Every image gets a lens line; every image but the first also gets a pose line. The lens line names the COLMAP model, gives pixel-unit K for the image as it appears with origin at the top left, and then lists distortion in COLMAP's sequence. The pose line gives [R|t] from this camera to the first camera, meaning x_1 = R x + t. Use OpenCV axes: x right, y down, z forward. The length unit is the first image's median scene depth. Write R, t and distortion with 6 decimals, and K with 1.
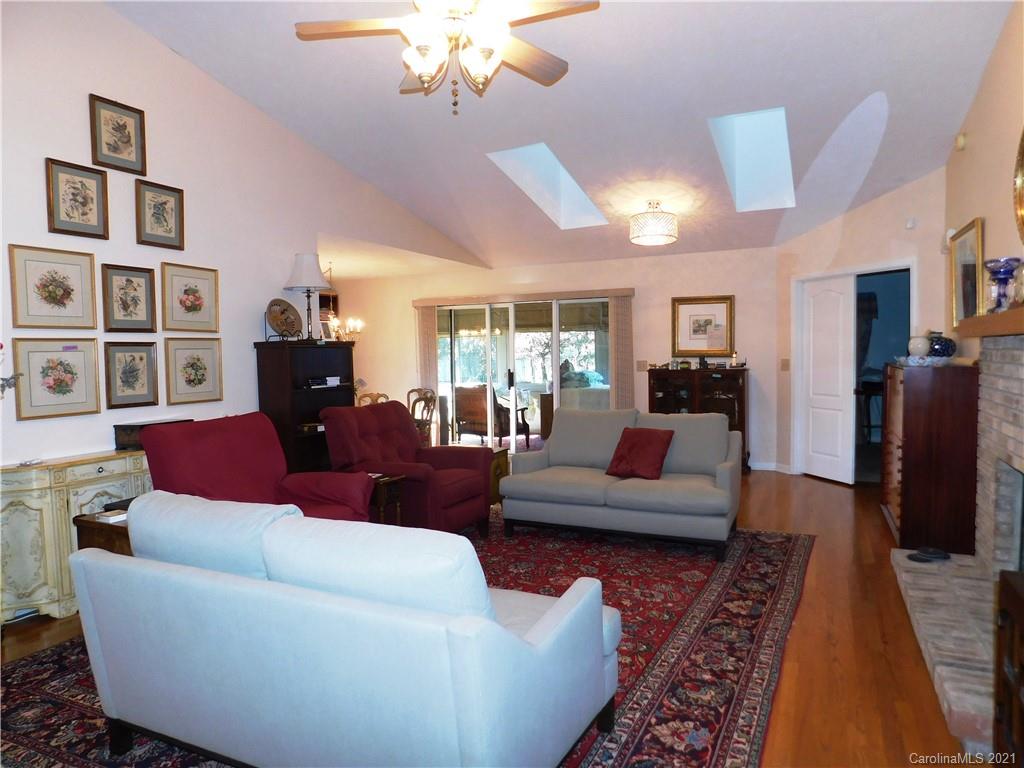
lens RADIAL K [[677.7, 0, 506.9], [0, 677.7, 384.5], [0, 0, 1]] dist [-0.058254, 0.049362]
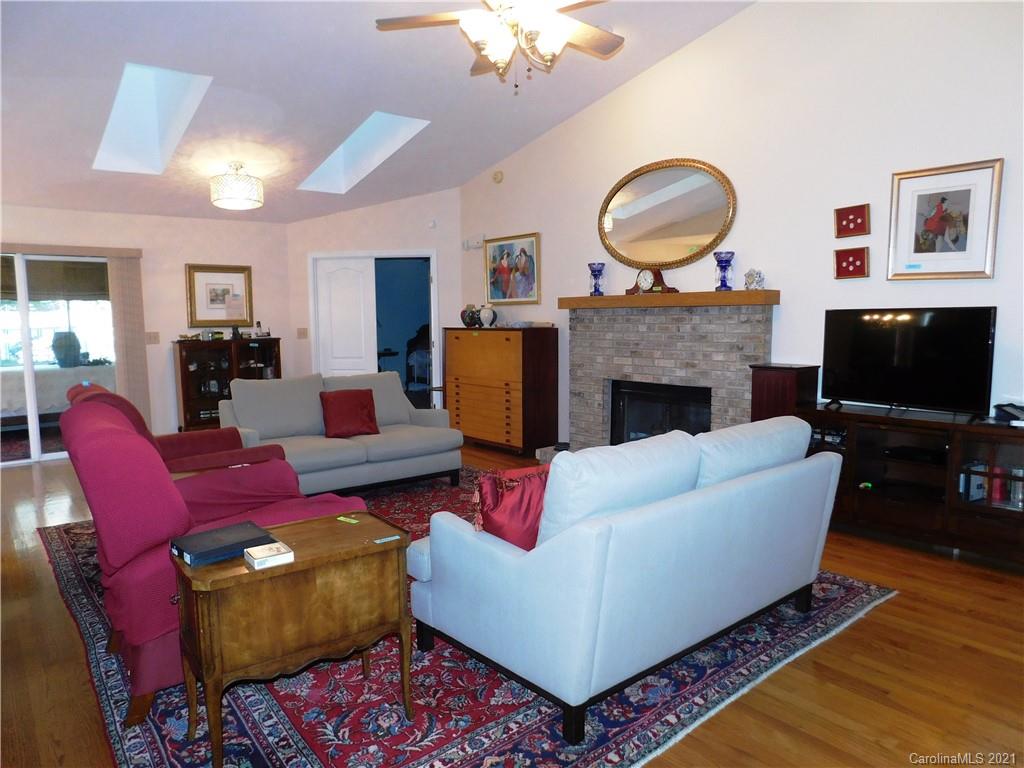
lens RADIAL K [[698.7, 0, 473.7], [0, 698.7, 392.2], [0, 0, 1]] dist [-0.024062, 0.065704]
pose [[0.471432, -0.090370, 0.877260, -0.518168], [0.047794, 0.995892, 0.076907, -0.007539], [-0.880606, 0.005672, 0.473815, 0.224368]]
